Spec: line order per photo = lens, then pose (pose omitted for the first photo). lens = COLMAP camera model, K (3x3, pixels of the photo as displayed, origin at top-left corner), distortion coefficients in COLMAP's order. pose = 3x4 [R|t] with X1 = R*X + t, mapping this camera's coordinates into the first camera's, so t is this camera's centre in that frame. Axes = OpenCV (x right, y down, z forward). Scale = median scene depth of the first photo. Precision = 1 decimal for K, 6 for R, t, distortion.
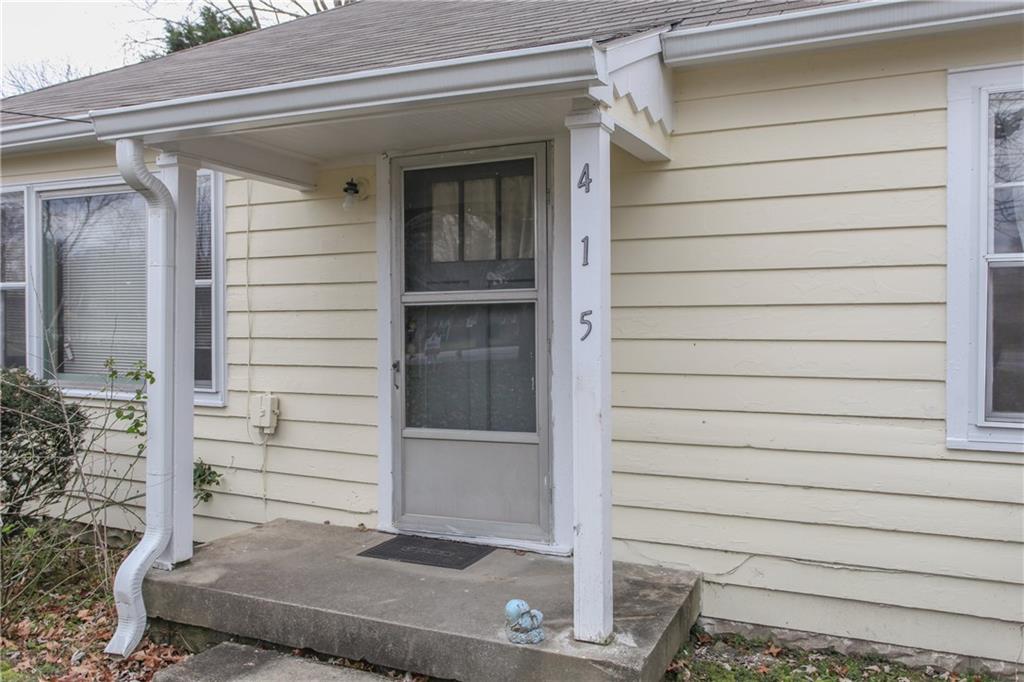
lens RADIAL K [[816.1, 0, 512.1], [0, 816.1, 317.5], [0, 0, 1]] dist [-0.005126, -0.003431]
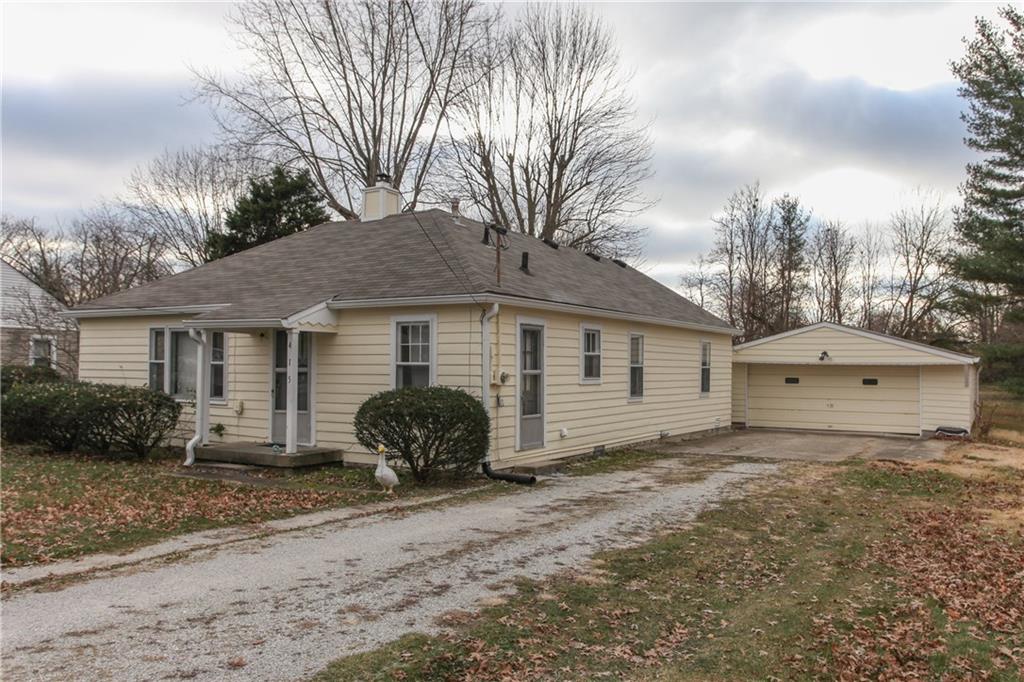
lens RADIAL K [[802.3, 0, 512.0], [0, 802.3, 341.0], [0, 0, 1]] dist [0.002995, 0.005523]
pose [[0.992539, 0.007315, -0.121708, 1.183814], [-0.011332, 0.999413, -0.032342, -0.046144], [0.121400, 0.033480, 0.992039, -2.046620]]
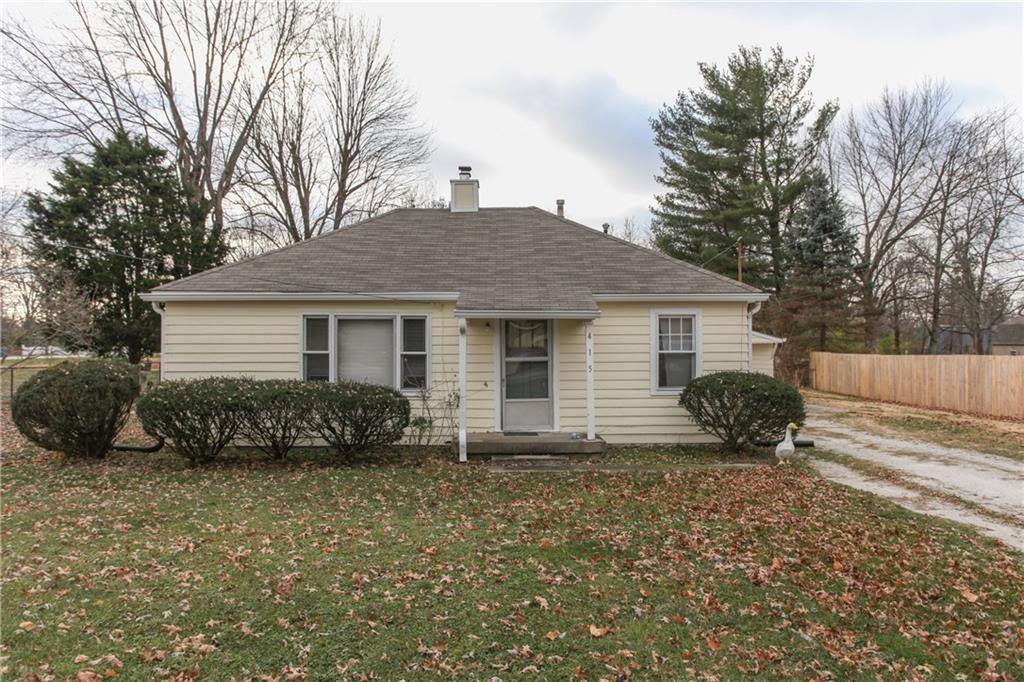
lens RADIAL K [[741.5, 0, 510.9], [0, 741.5, 309.5], [0, 0, 1]] dist [0.009732, 0.003457]
pose [[0.887383, 0.020860, 0.460561, -1.479319], [0.000286, 0.998951, -0.045797, -0.086475], [-0.461033, 0.040772, 0.886446, -1.644212]]
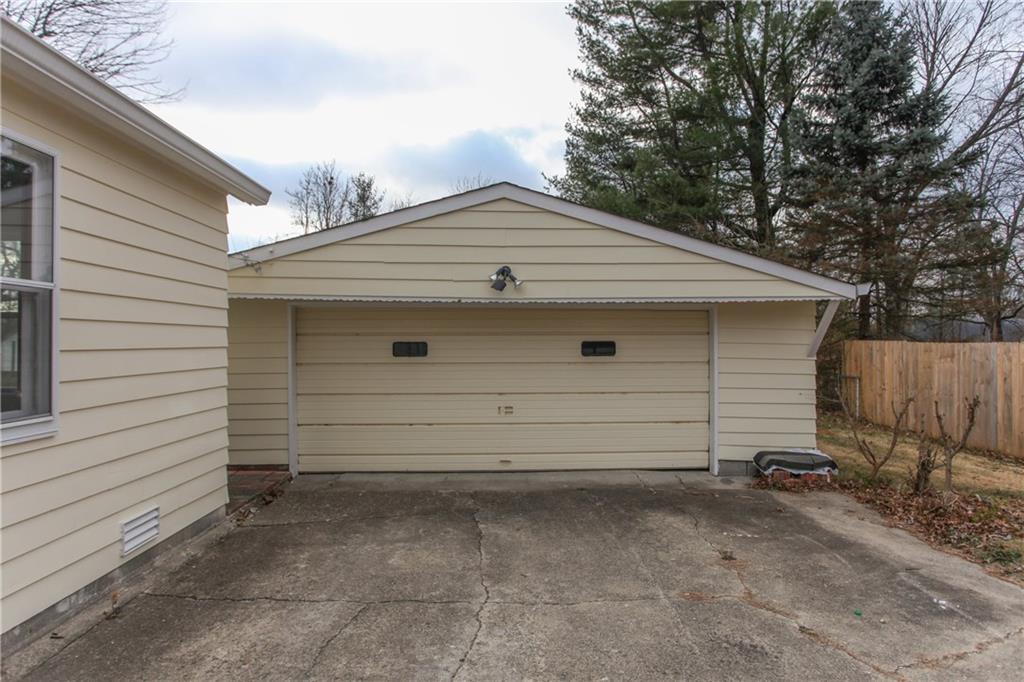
lens RADIAL K [[608.1, 0, 533.4], [0, 608.1, 337.5], [0, 0, 1]] dist [0.000243, -0.000881]
pose [[0.882549, 0.000143, 0.470221, 1.862524], [0.005621, 0.999925, -0.010854, 0.006298], [-0.470187, 0.012223, 0.882482, 1.608597]]
